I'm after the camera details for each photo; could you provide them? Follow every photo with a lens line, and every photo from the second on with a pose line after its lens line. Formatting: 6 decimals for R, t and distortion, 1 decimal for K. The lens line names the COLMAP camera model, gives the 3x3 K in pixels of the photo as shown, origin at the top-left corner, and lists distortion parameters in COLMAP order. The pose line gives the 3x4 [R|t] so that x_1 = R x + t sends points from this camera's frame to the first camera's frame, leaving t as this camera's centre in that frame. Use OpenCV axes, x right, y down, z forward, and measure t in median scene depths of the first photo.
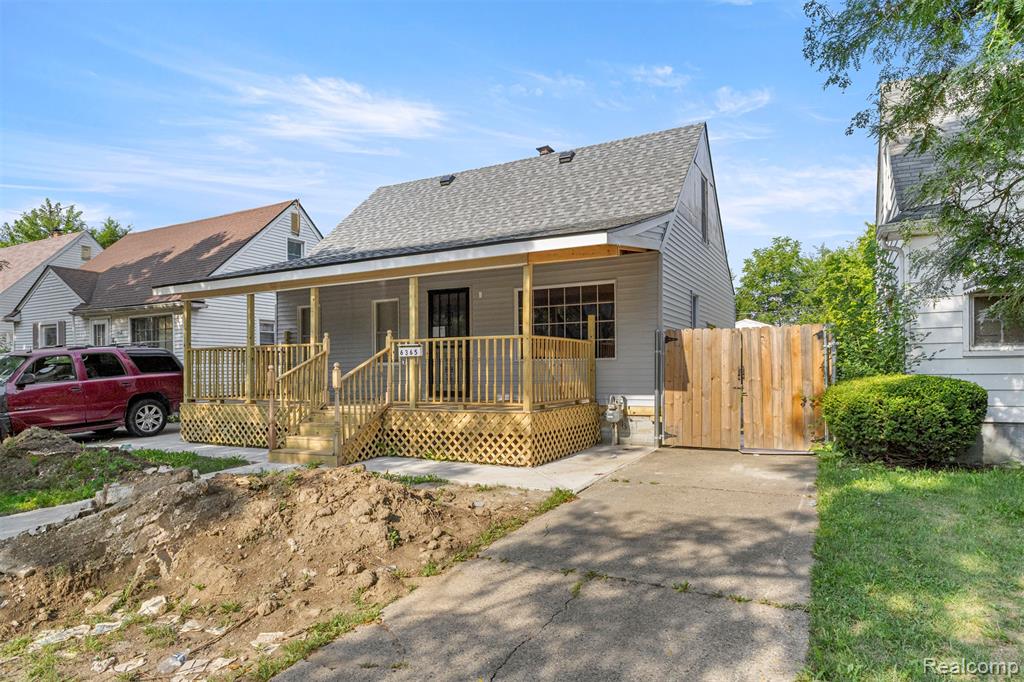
lens RADIAL K [[611.4, 0, 512.9], [0, 611.4, 371.6], [0, 0, 1]] dist [-0.021531, 0.002429]
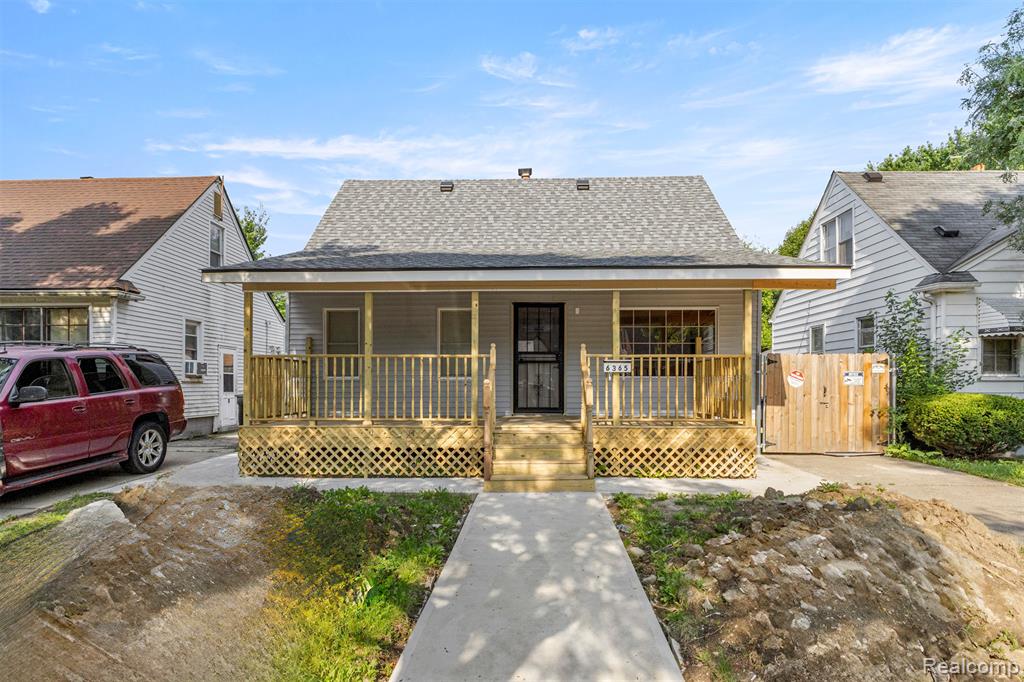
lens RADIAL K [[562.2, 0, 506.8], [0, 562.2, 402.3], [0, 0, 1]] dist [-0.009187, 0.001637]
pose [[0.895587, -0.004636, 0.444861, -0.780939], [-0.008799, 0.999566, 0.028131, -0.001216], [-0.444799, -0.029108, 0.895158, 0.304734]]
